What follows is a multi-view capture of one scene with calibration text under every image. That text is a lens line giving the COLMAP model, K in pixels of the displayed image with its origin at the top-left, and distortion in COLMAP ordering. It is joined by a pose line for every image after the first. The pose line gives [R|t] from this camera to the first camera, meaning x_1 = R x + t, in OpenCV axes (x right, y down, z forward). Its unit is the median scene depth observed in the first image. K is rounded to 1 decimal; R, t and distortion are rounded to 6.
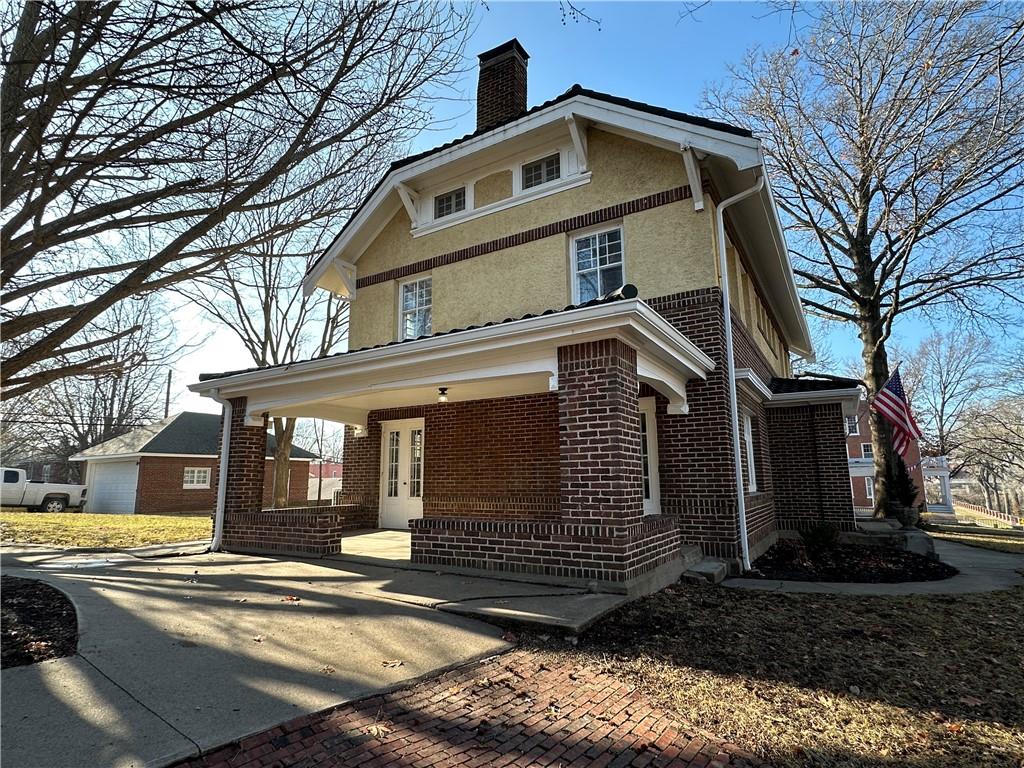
lens RADIAL K [[539.6, 0, 511.8], [0, 539.6, 384.9], [0, 0, 1]] dist [-0.000860, -0.000186]
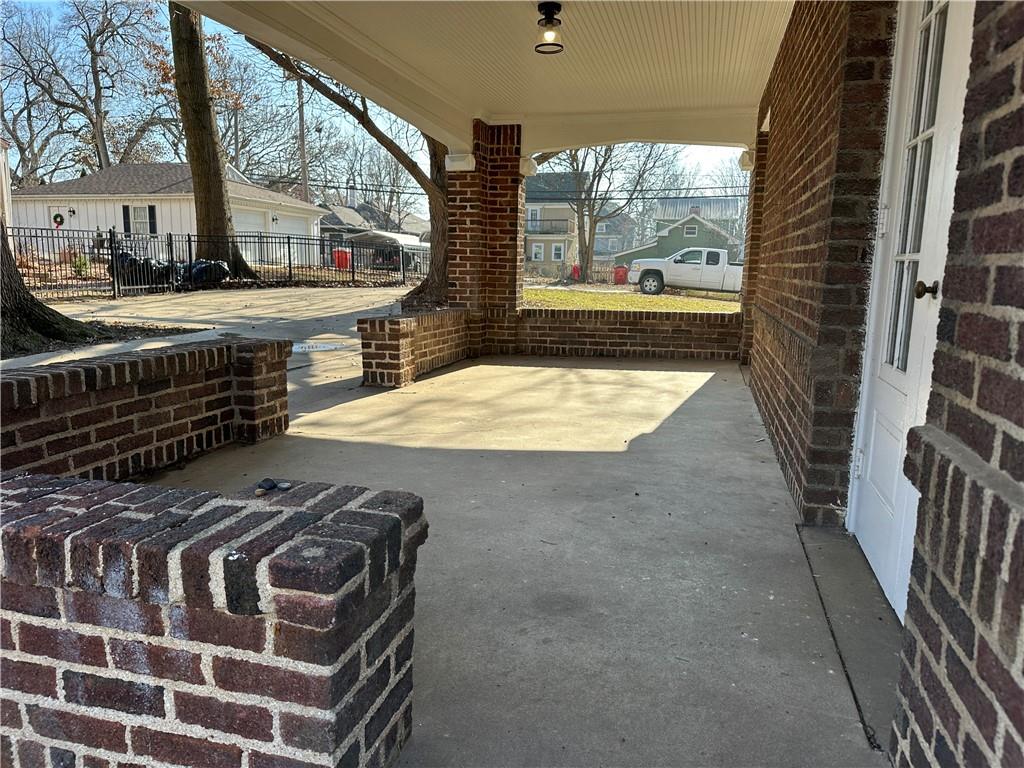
lens RADIAL K [[725.3, 0, 511.0], [0, 725.3, 384.2], [0, 0, 1]] dist [0.042296, -0.050545]
pose [[0.287020, 0.163638, -0.943844, 0.371623], [0.156360, 0.964084, 0.214696, 0.142954], [0.945077, -0.209202, 0.251125, 0.801923]]
